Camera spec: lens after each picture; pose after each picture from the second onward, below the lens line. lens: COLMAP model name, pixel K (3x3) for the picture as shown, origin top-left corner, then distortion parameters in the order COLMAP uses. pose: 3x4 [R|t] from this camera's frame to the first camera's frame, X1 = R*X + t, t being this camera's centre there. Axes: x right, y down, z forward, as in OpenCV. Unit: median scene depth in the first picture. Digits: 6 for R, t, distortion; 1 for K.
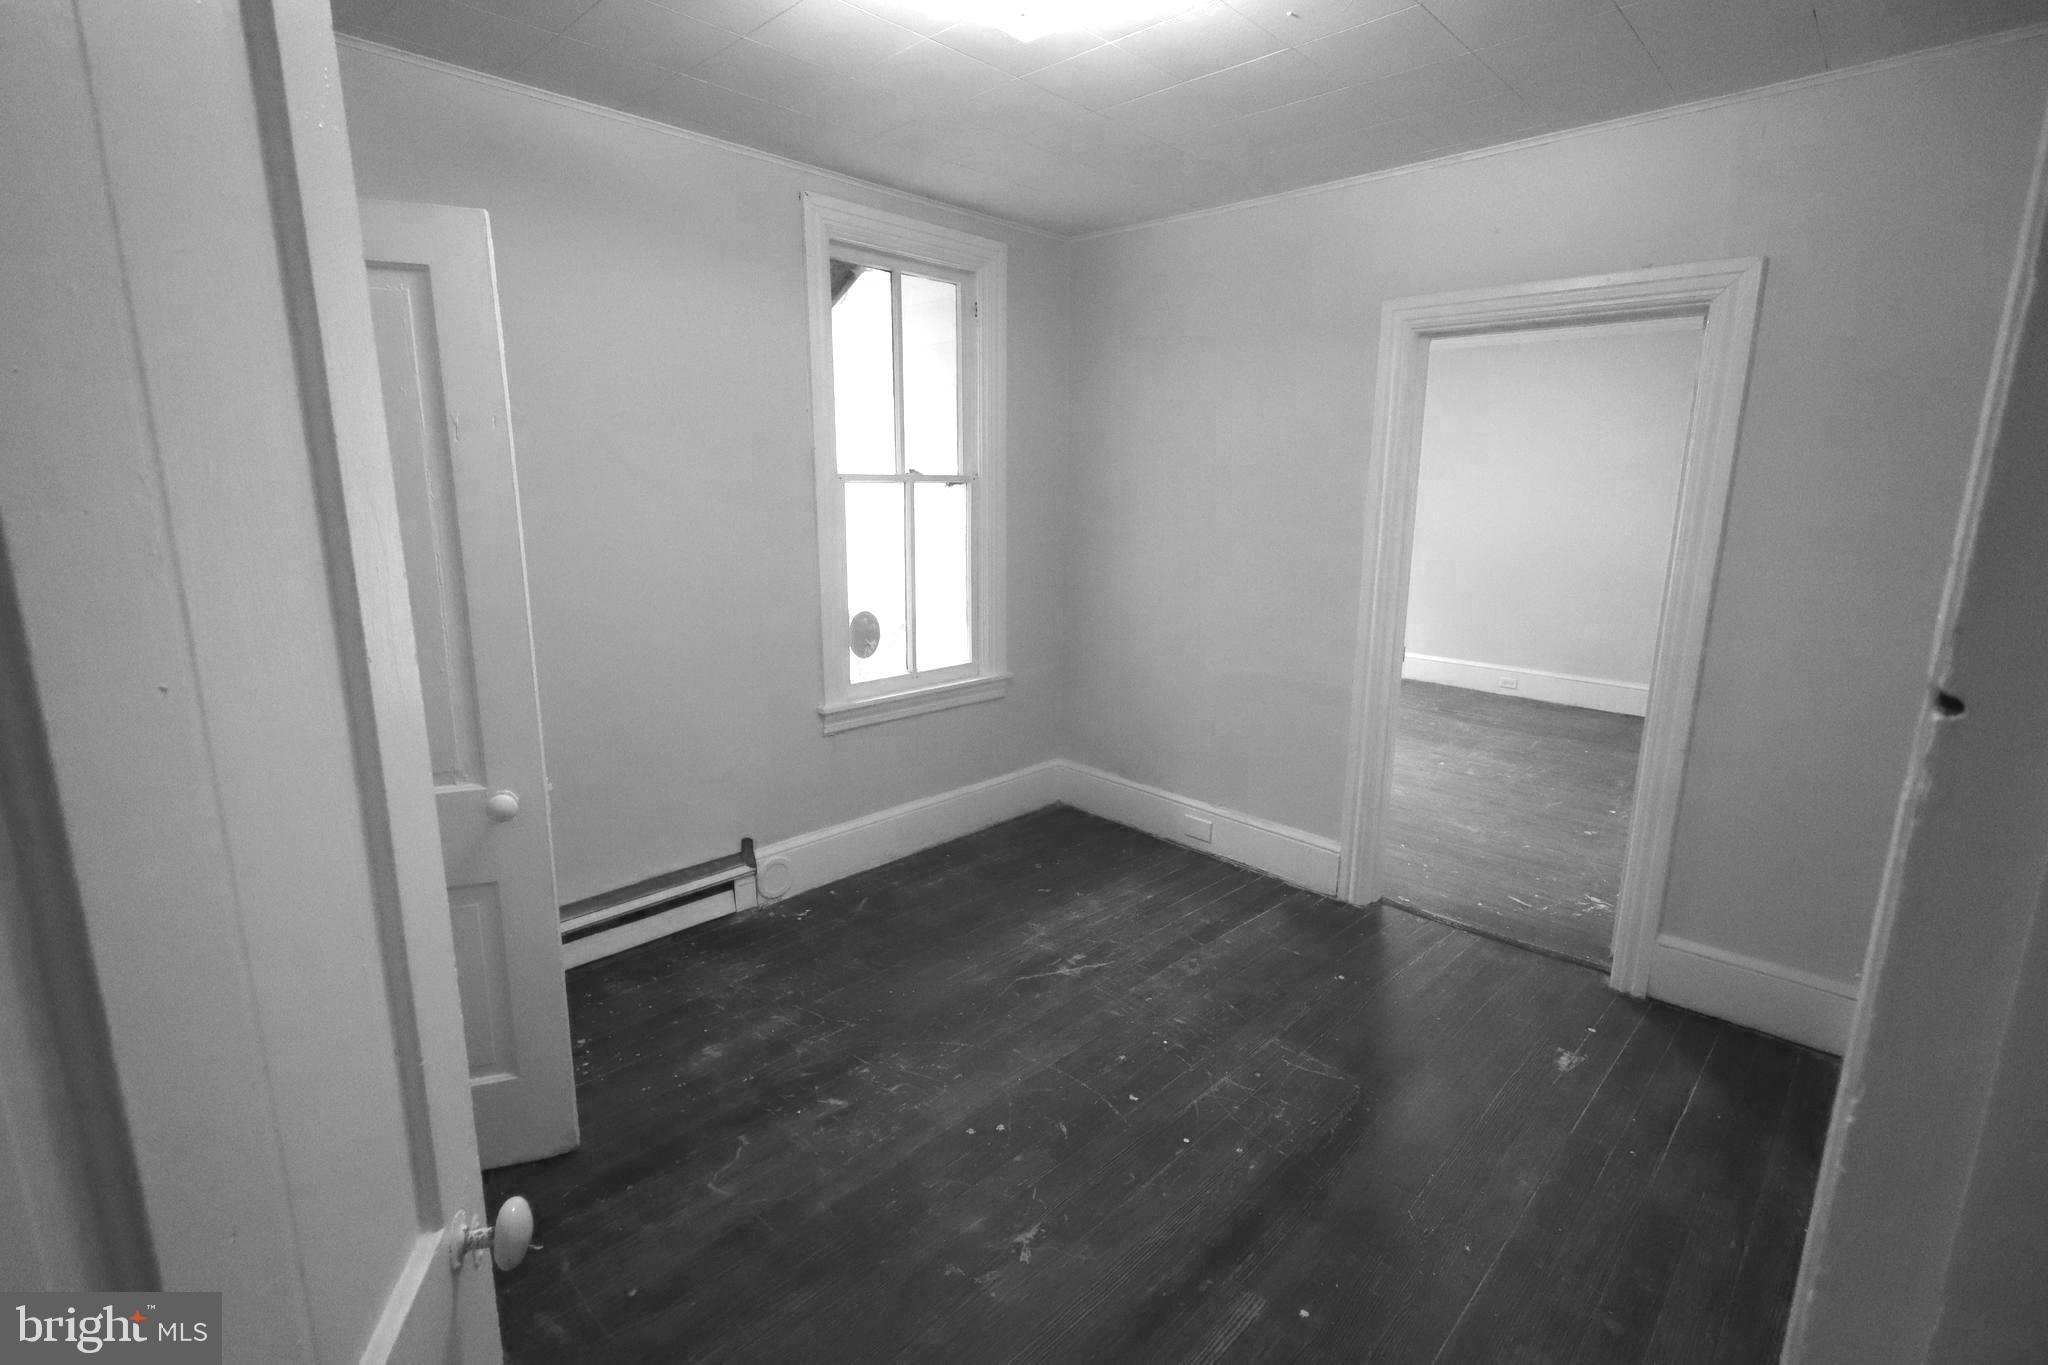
lens RADIAL K [[981.0, 0, 1024.0], [0, 981.0, 682.5], [0, 0, 1]] dist [-0.000164, 0.000053]
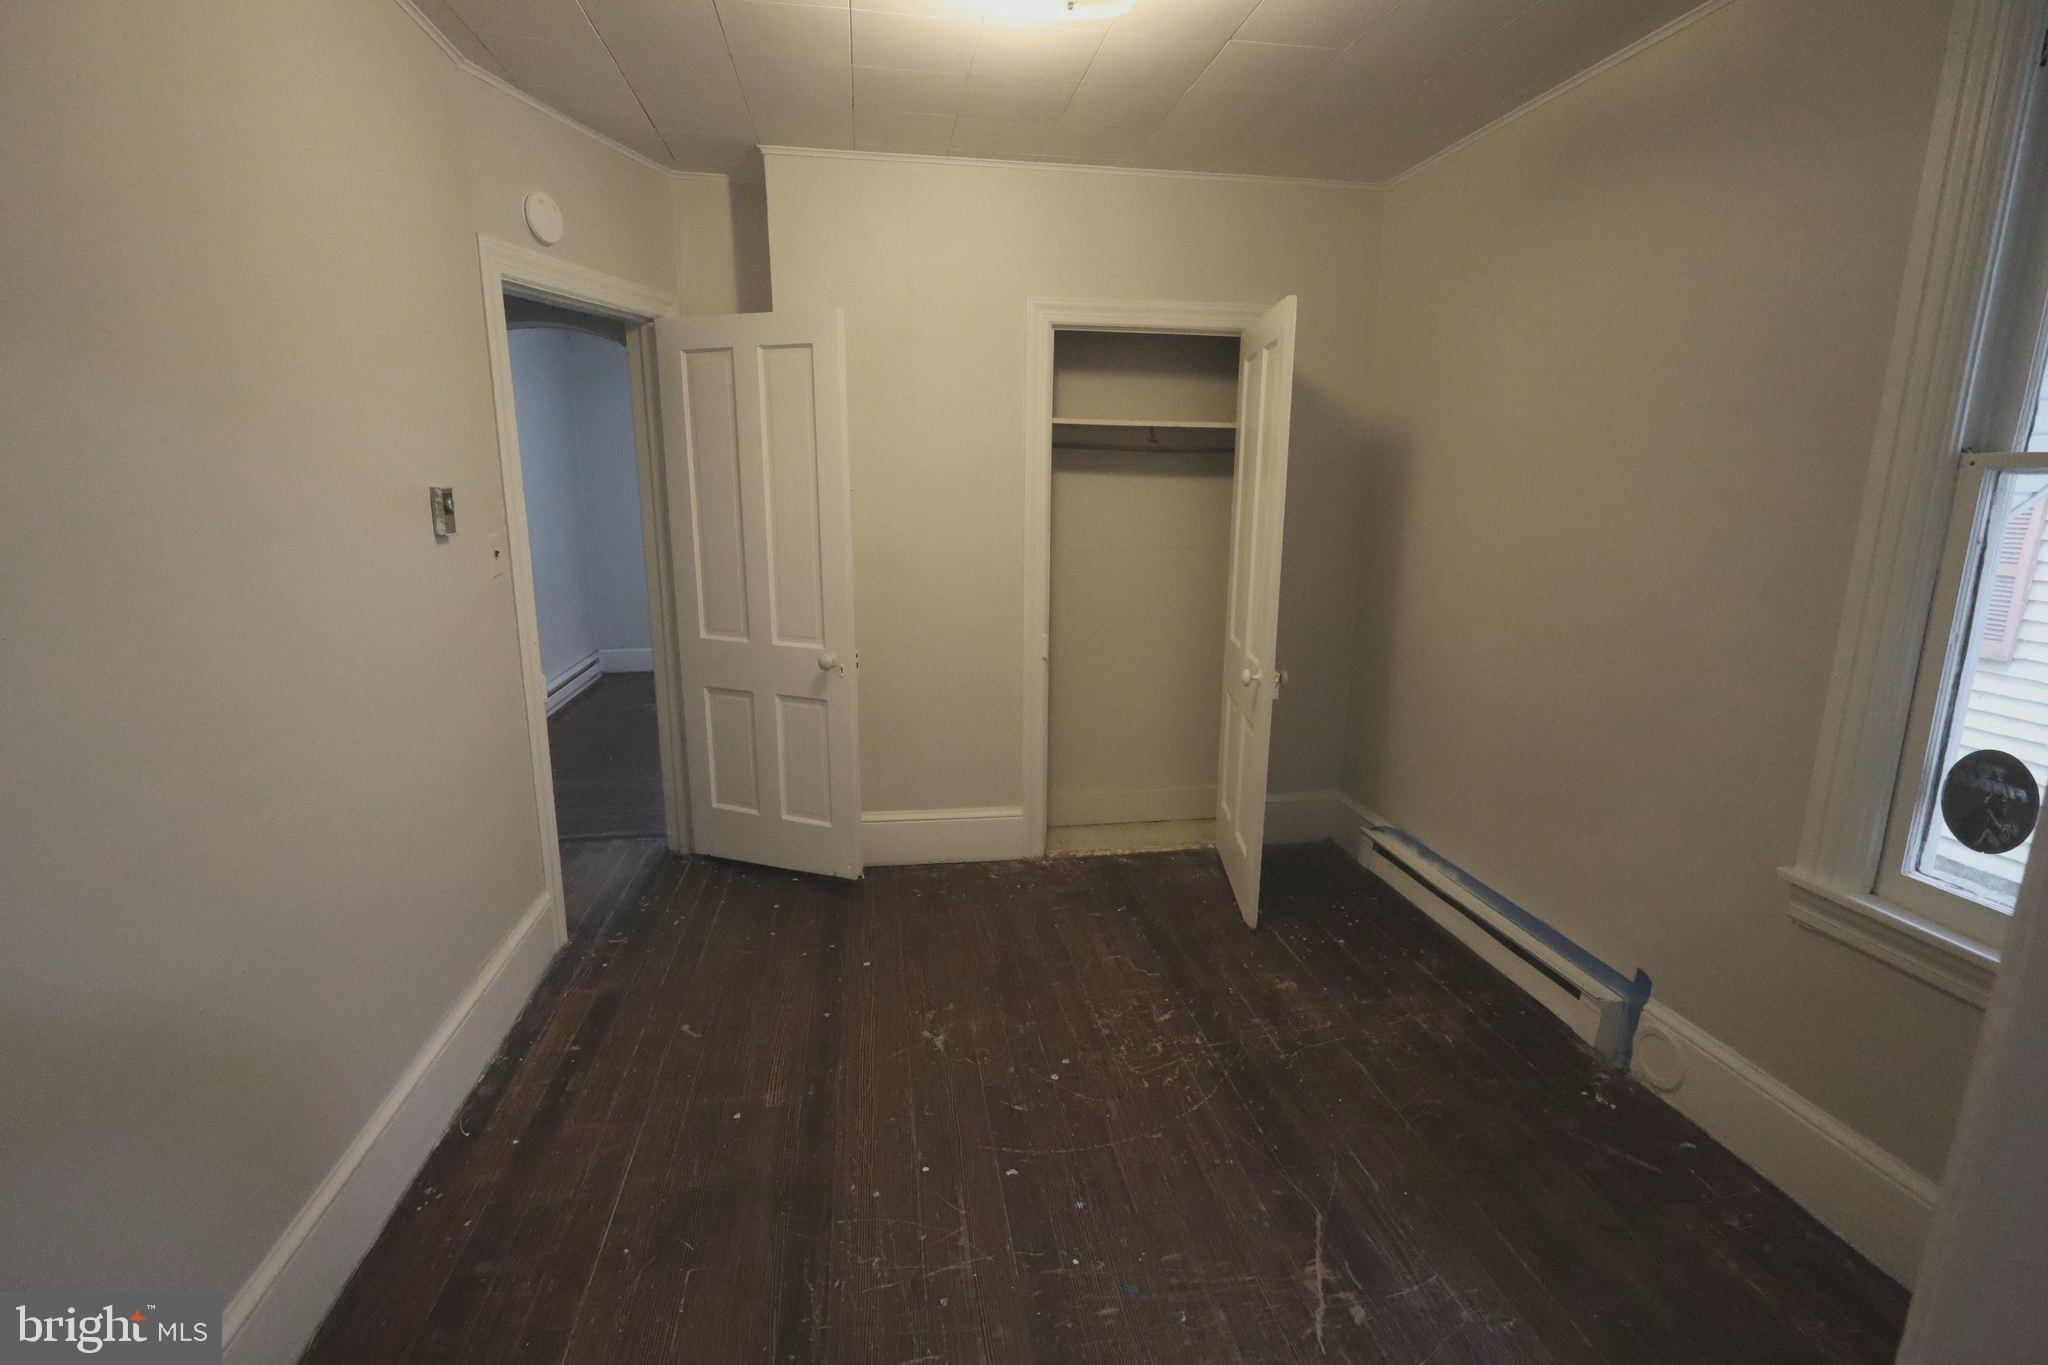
lens RADIAL K [[941.0, 0, 1023.1], [0, 941.0, 680.3], [0, 0, 1]] dist [-0.003731, 0.000277]
pose [[-0.611190, 0.154452, -0.776268, 0.573085], [-0.168639, 0.932842, 0.318382, -0.211450], [0.773310, 0.325501, -0.544097, 1.100842]]
